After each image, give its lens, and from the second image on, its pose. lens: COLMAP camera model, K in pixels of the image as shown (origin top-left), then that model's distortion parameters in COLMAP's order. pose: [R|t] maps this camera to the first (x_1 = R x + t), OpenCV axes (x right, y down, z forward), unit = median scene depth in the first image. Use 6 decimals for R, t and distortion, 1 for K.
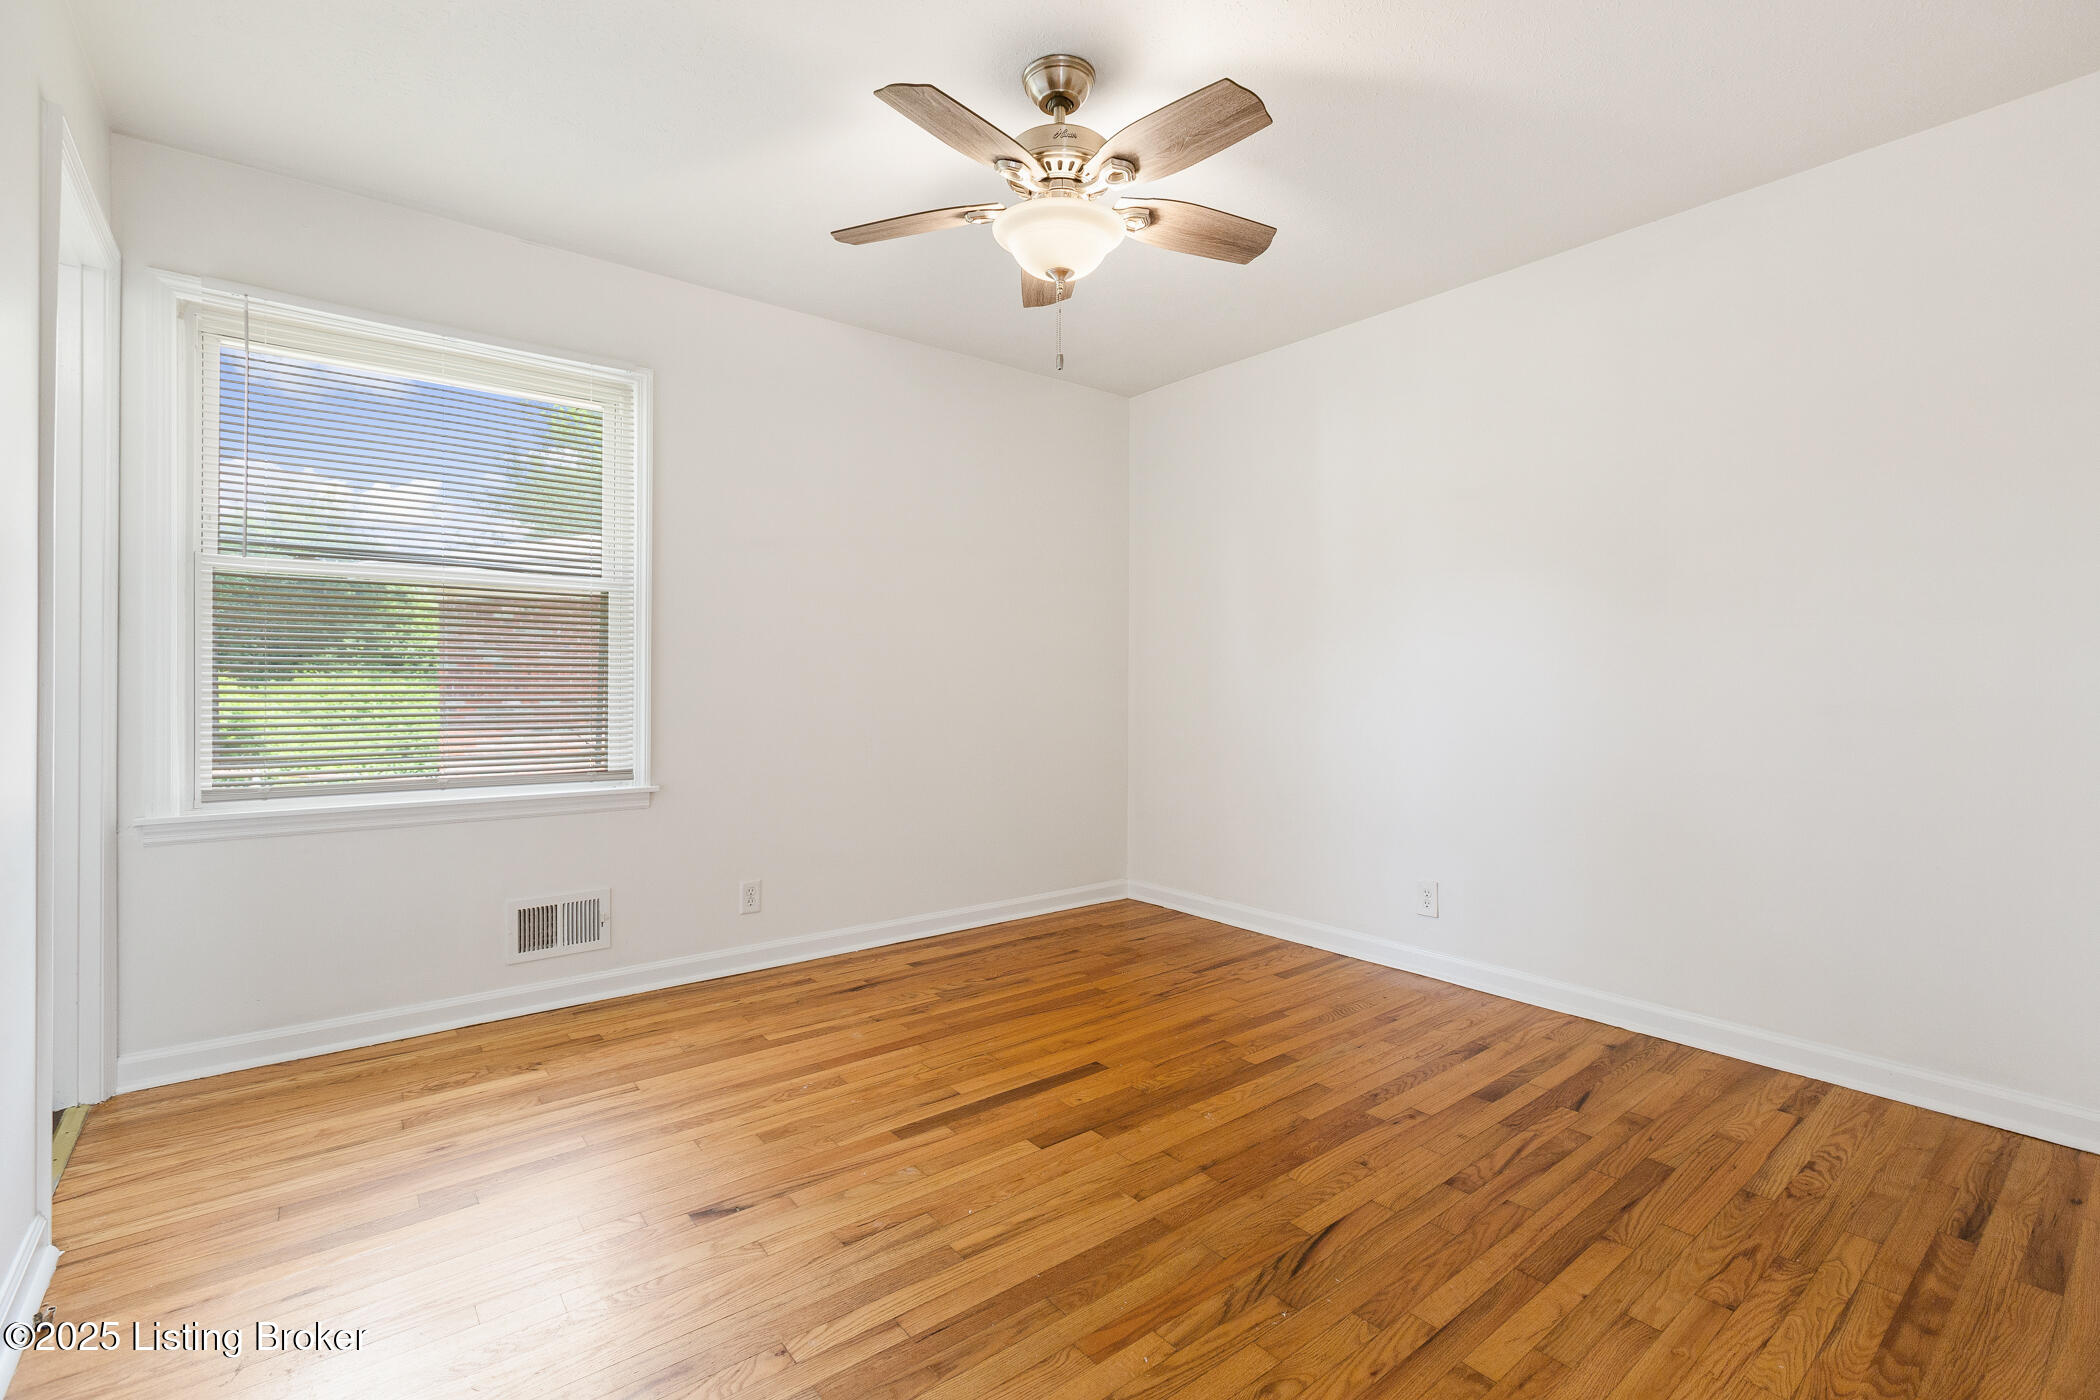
lens RADIAL K [[894.8, 0, 1017.6], [0, 894.8, 668.9], [0, 0, 1]] dist [0.014078, -0.000016]
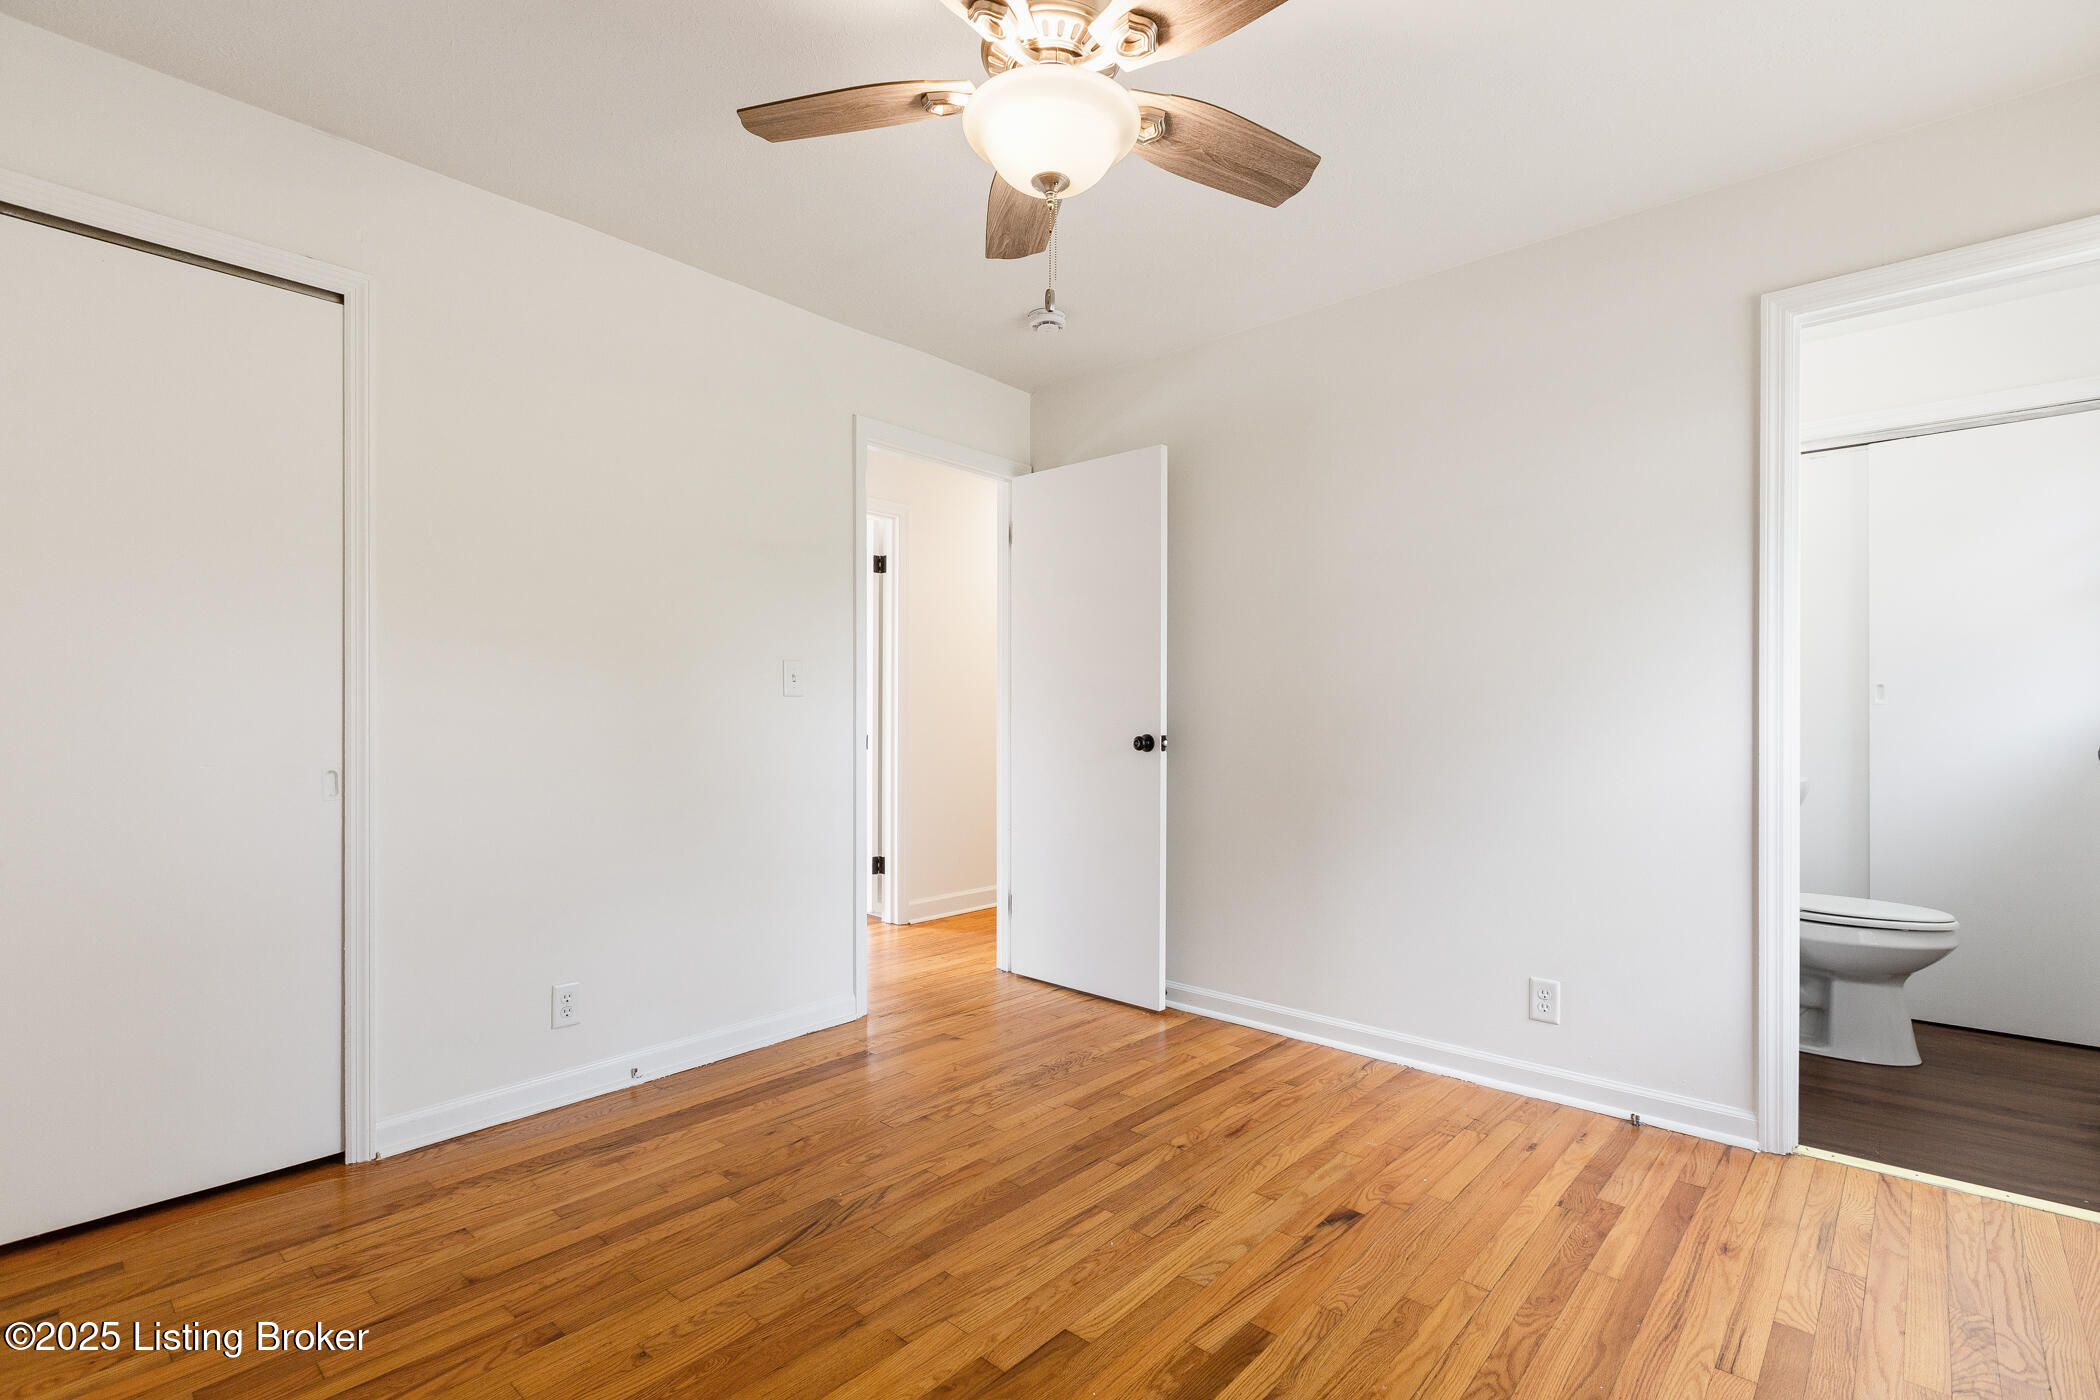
lens RADIAL K [[933.3, 0, 1051.4], [0, 933.3, 688.8], [0, 0, 1]] dist [-0.000722, -0.000208]
pose [[-0.979289, -0.012489, -0.202080, 0.239874], [-0.006746, 0.999554, -0.029084, 0.011885], [0.202353, -0.027119, -0.978937, 2.086329]]
